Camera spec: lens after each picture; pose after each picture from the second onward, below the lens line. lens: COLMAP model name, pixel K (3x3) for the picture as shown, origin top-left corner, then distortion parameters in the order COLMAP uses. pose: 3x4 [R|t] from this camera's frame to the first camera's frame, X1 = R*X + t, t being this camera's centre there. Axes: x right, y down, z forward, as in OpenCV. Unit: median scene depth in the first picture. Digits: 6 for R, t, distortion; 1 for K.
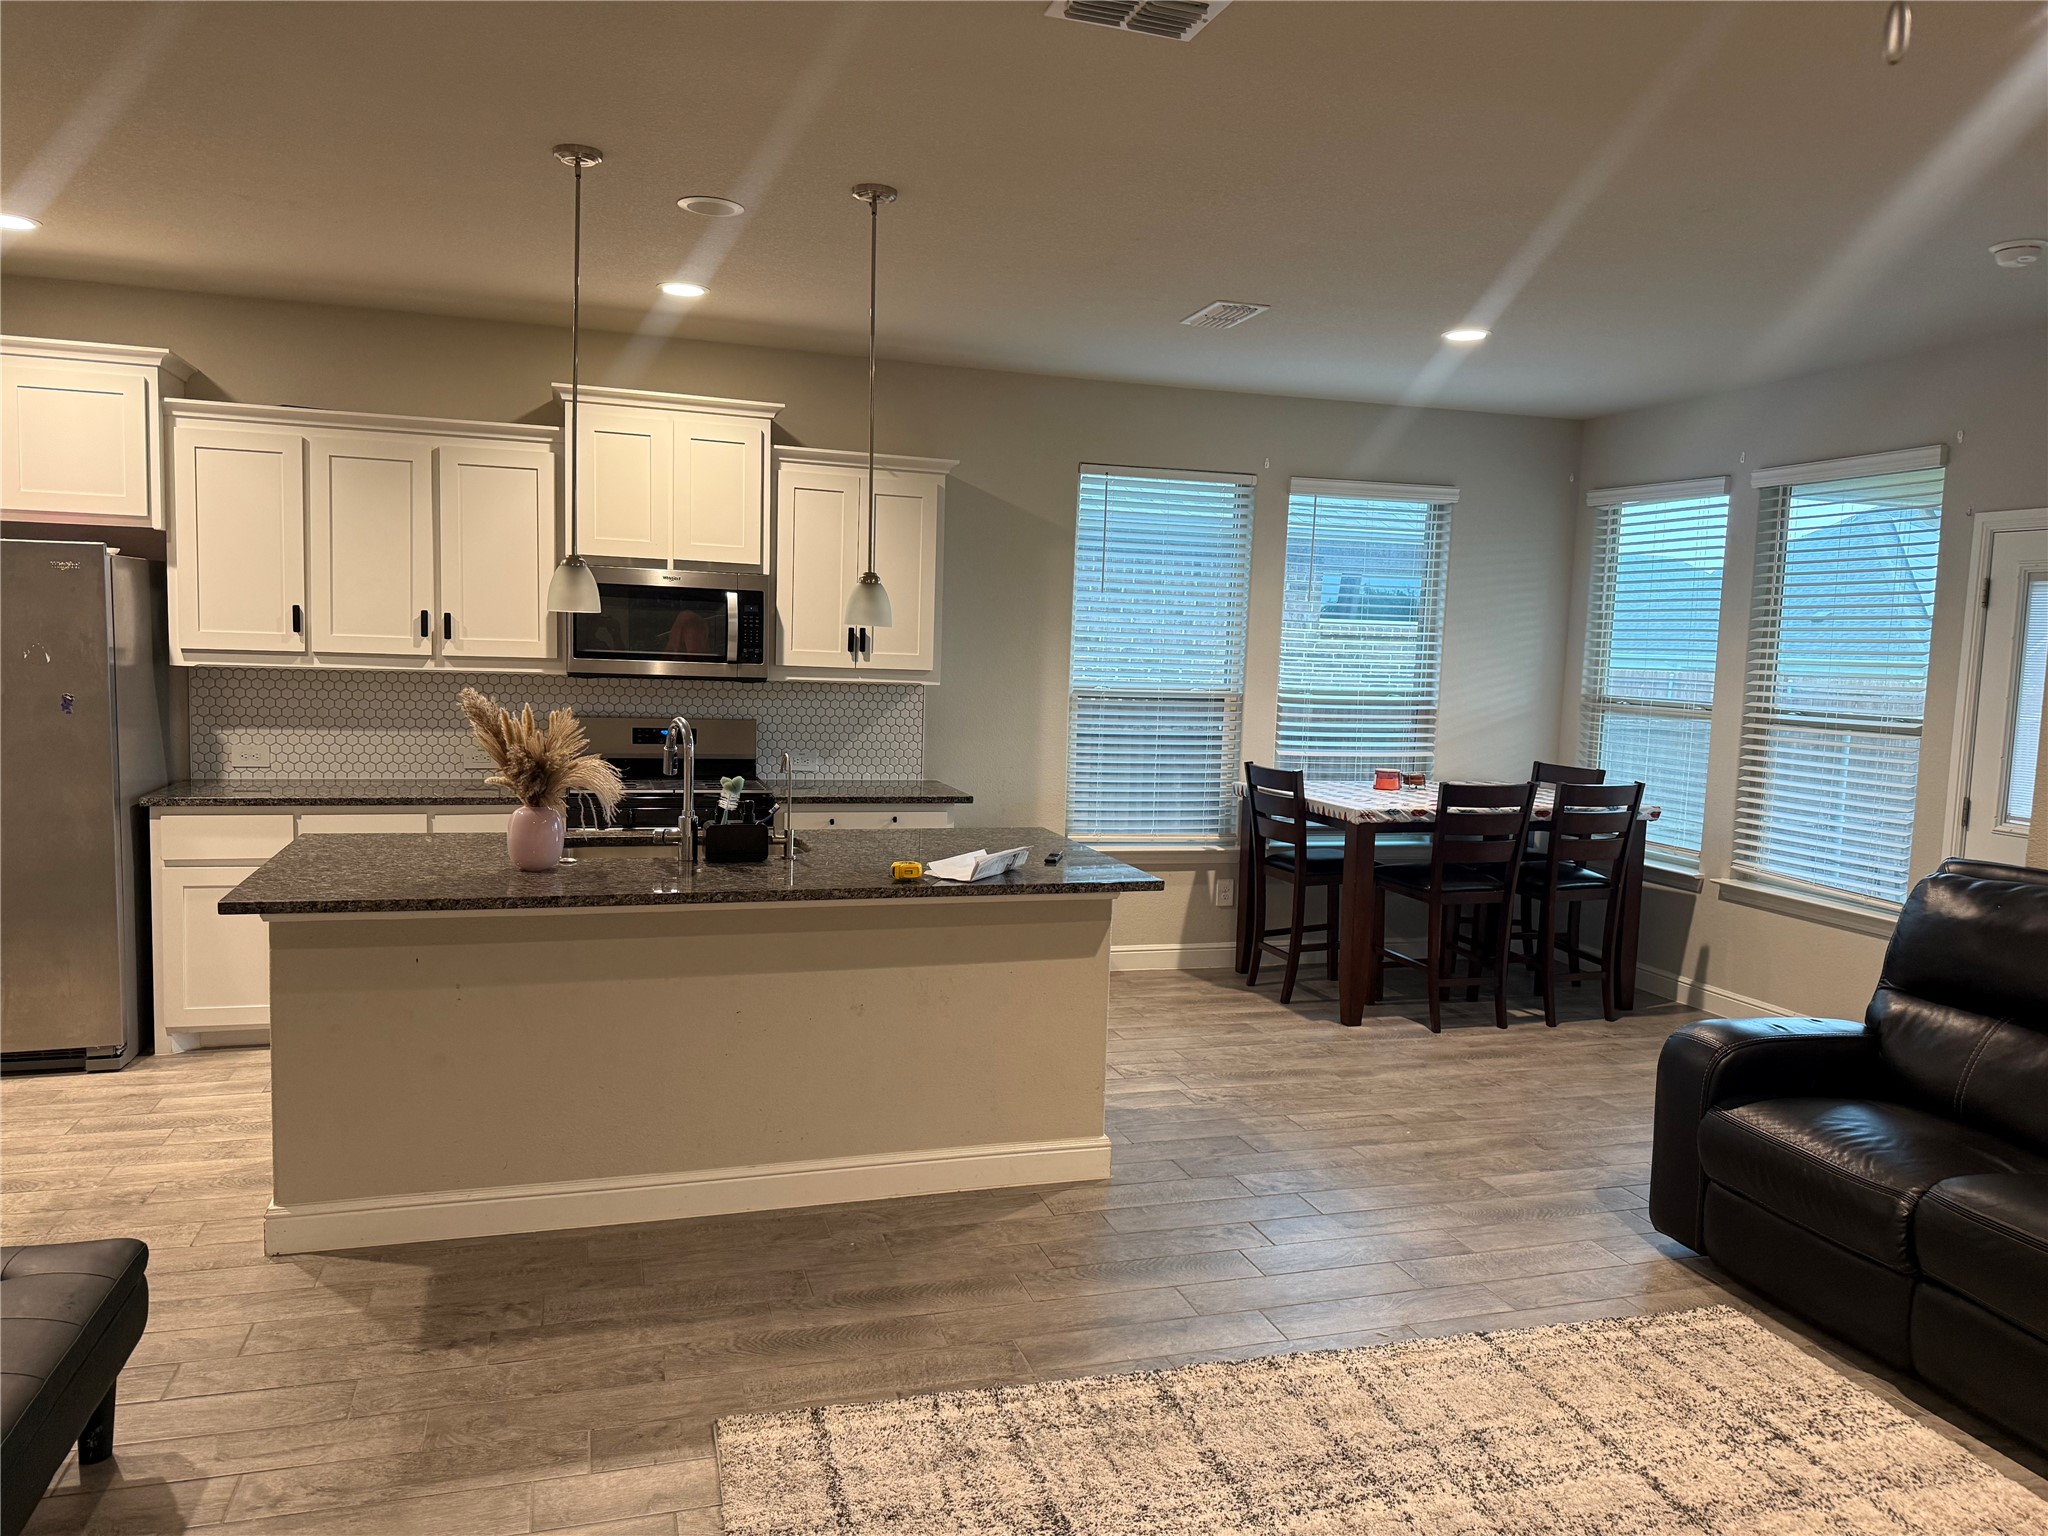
lens RADIAL K [[1444.0, 0, 1024.0], [0, 1444.0, 768.0], [0, 0, 1]] dist [0.092391, -0.117140]
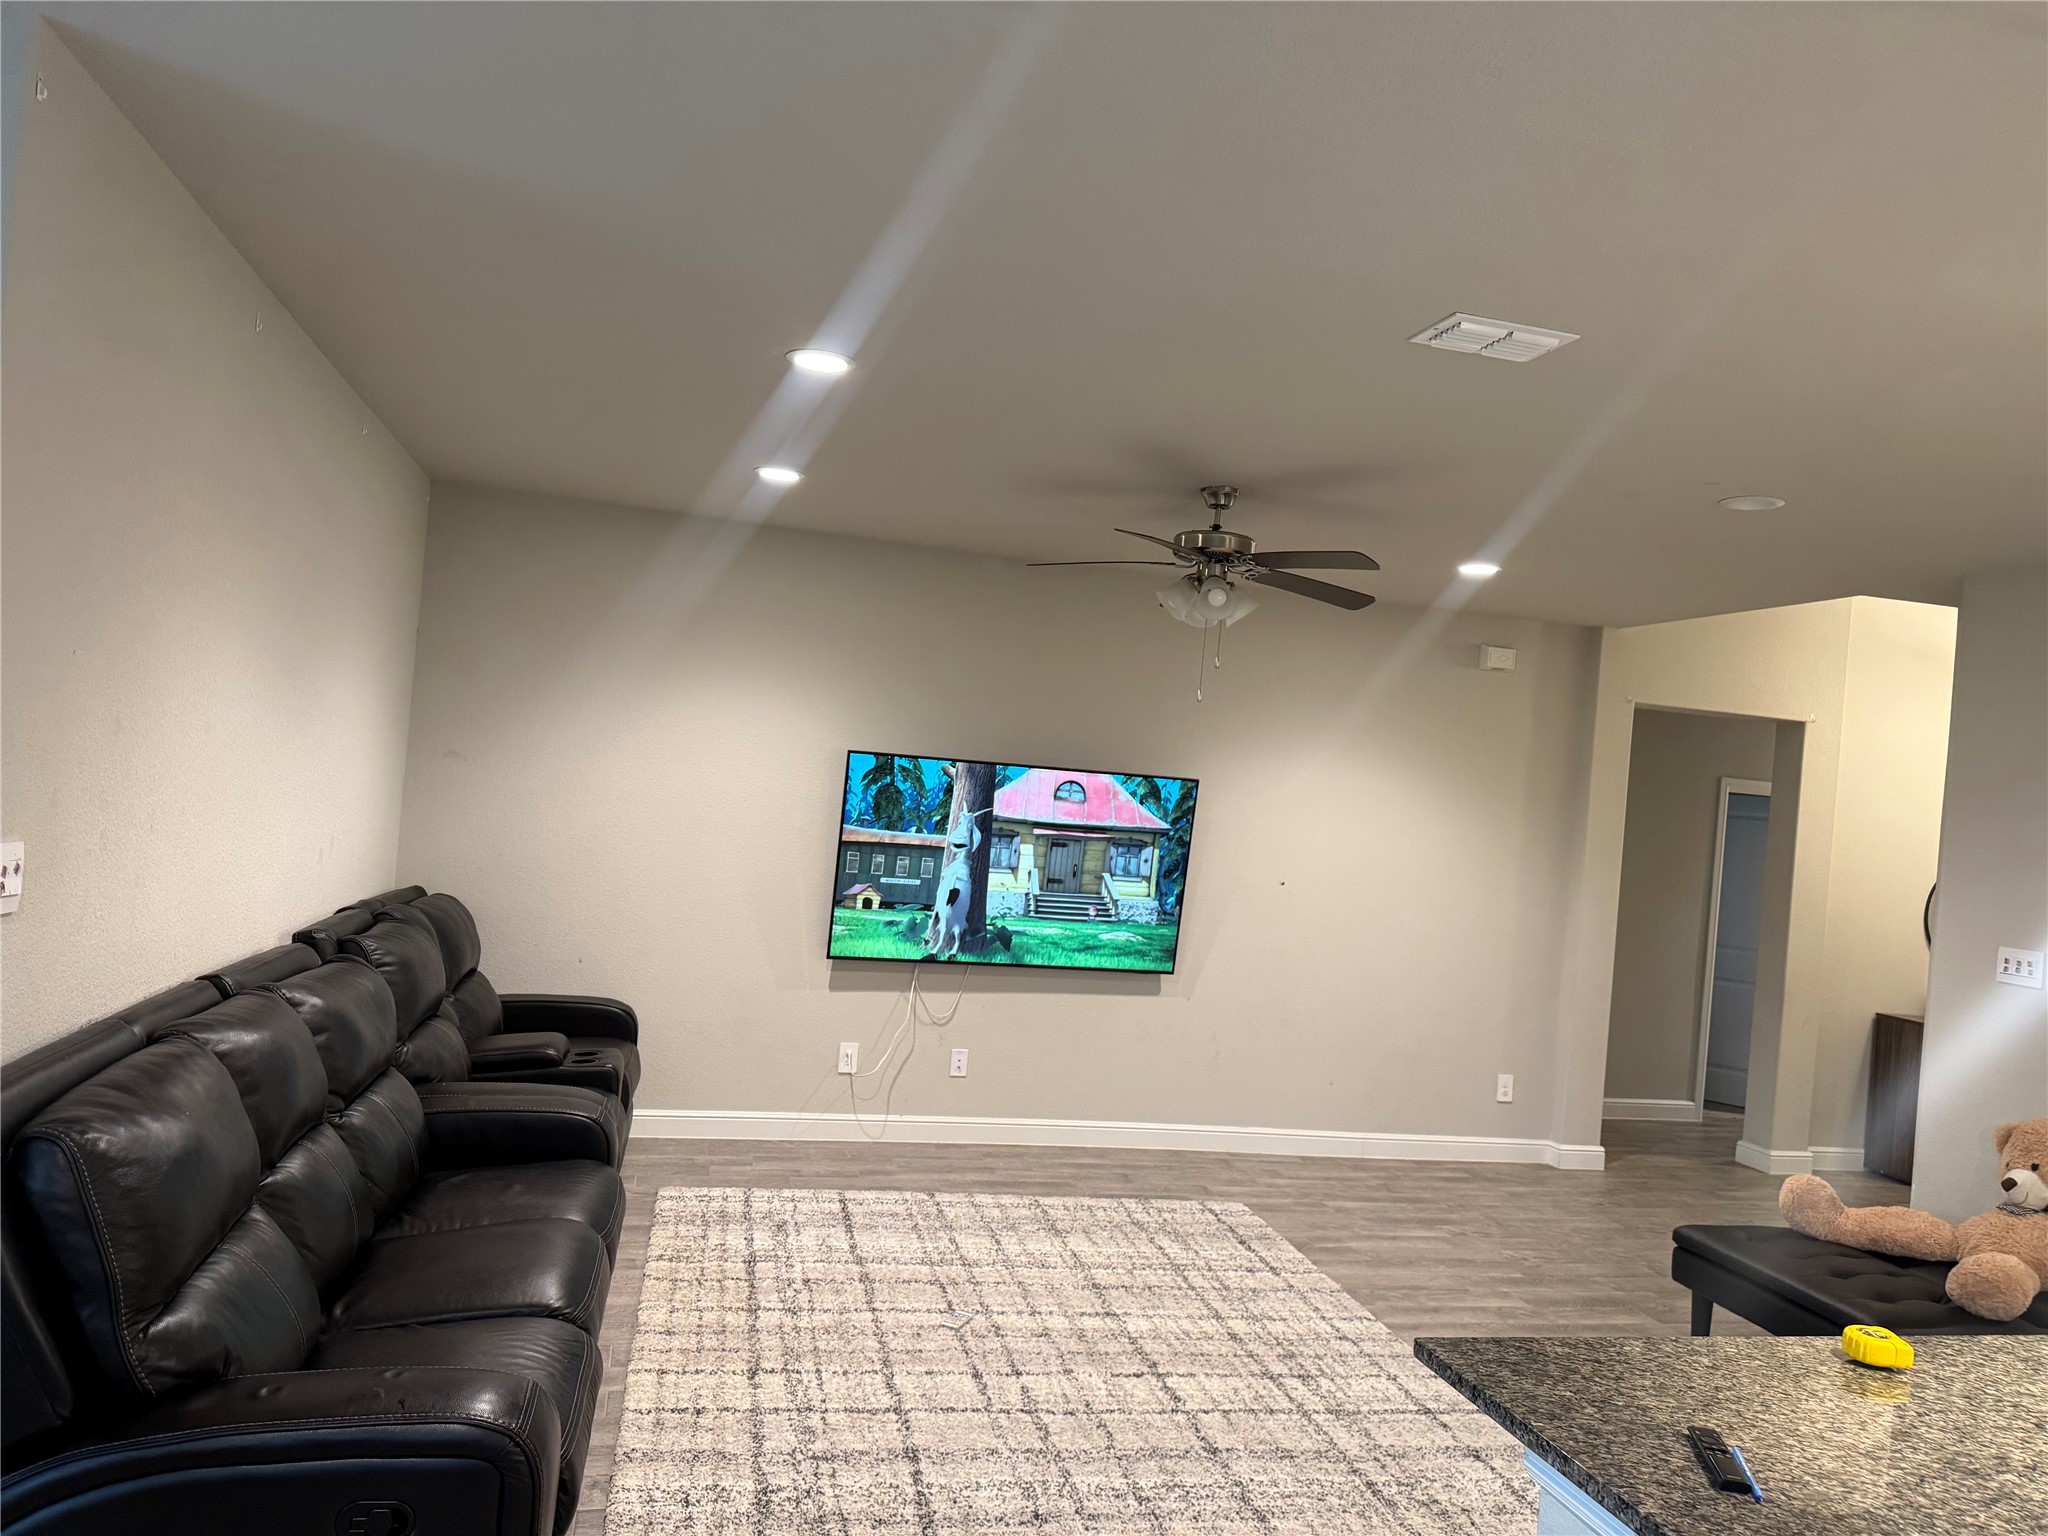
lens RADIAL K [[1444.0, 0, 1024.0], [0, 1444.0, 768.0], [0, 0, 1]] dist [0.092391, -0.117140]
pose [[-0.990019, -0.120001, 0.073911, 0.138821], [-0.113659, 0.989898, 0.084755, -0.106693], [-0.083335, 0.075508, -0.993657, 0.972214]]
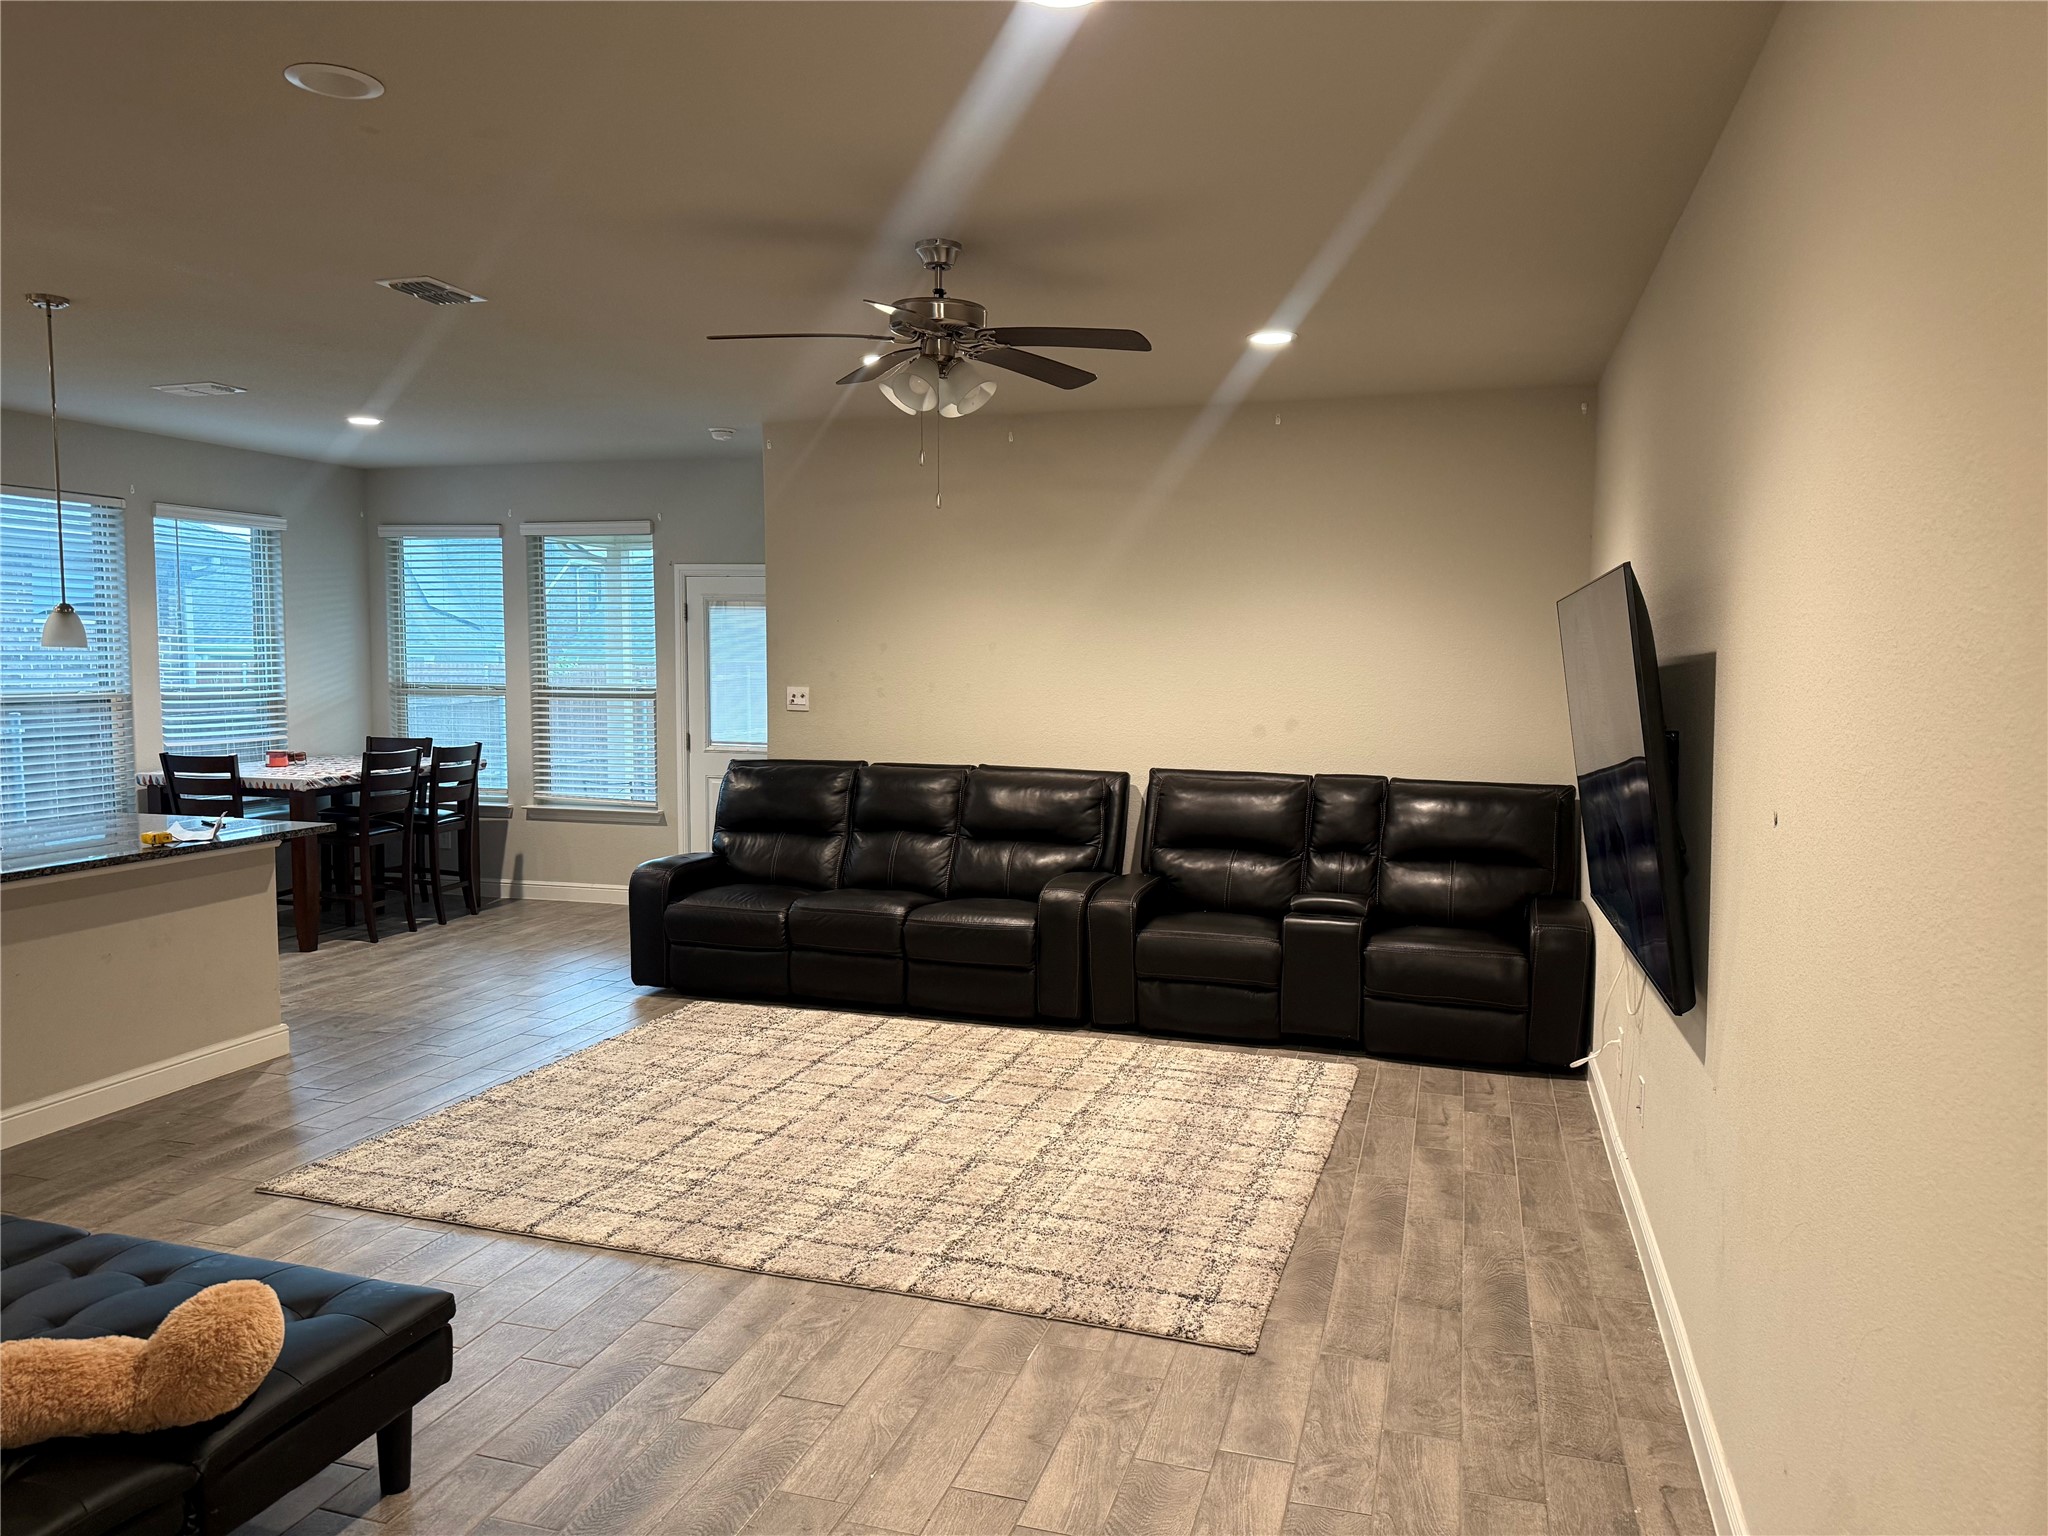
lens RADIAL K [[1444.0, 0, 1024.0], [0, 1444.0, 768.0], [0, 0, 1]] dist [0.092391, -0.117140]
pose [[0.568329, -0.093536, 0.817468, -0.433344], [0.085035, 0.994874, 0.054716, 0.002027], [-0.818396, 0.038416, 0.573370, -0.234565]]
